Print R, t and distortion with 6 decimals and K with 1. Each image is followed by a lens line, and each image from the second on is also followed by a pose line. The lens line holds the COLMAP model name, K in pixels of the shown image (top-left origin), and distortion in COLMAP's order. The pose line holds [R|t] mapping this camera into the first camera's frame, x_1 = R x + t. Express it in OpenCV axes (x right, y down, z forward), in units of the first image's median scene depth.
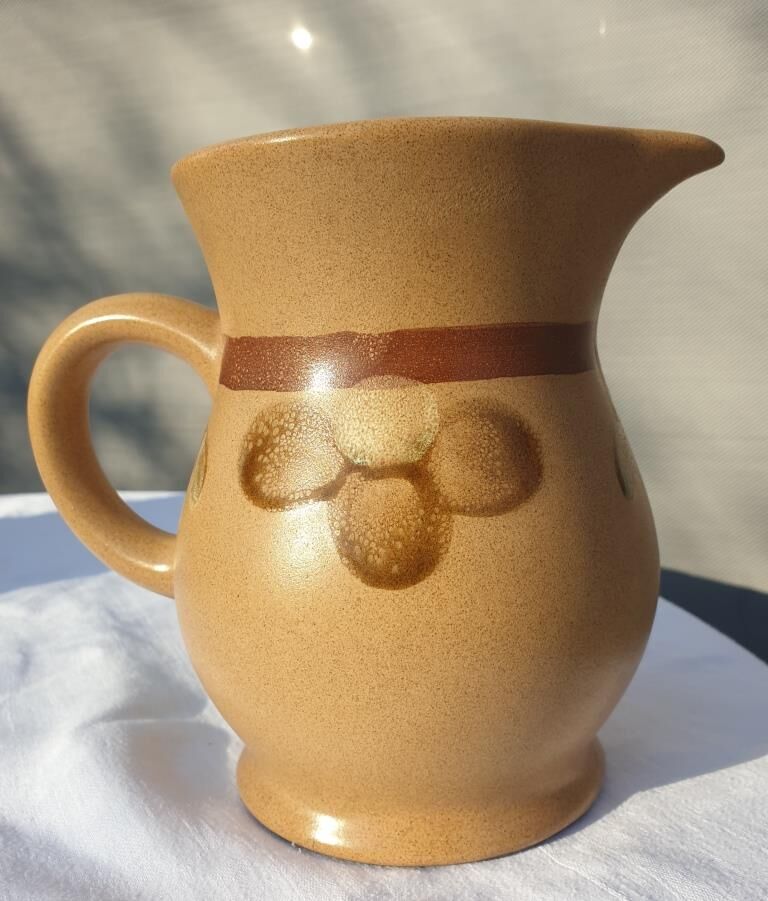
lens RADIAL K [[777.0, 0, 384.1], [0, 777.0, 492.6], [0, 0, 1]] dist [0.012255, -0.005307]
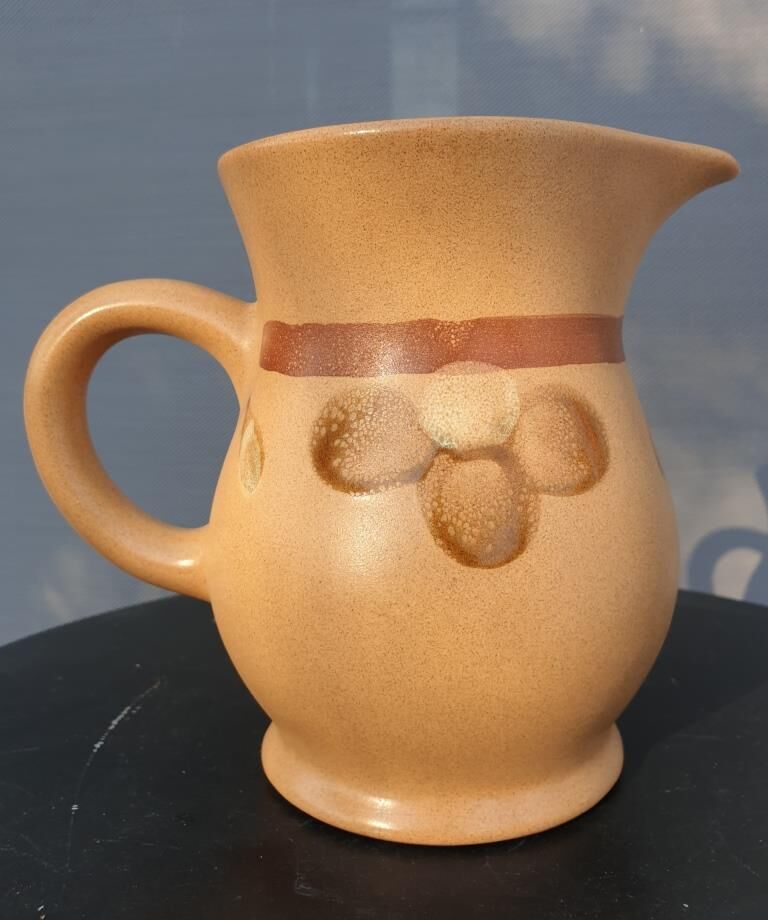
lens RADIAL K [[753.4, 0, 384.0], [0, 753.4, 460.0], [0, 0, 1]] dist [0.004281, -0.004396]
pose [[0.986613, -0.011503, 0.162671, -0.272674], [0.017821, 0.999140, -0.037433, 0.015899], [-0.162101, 0.039830, 0.985970, 0.034537]]
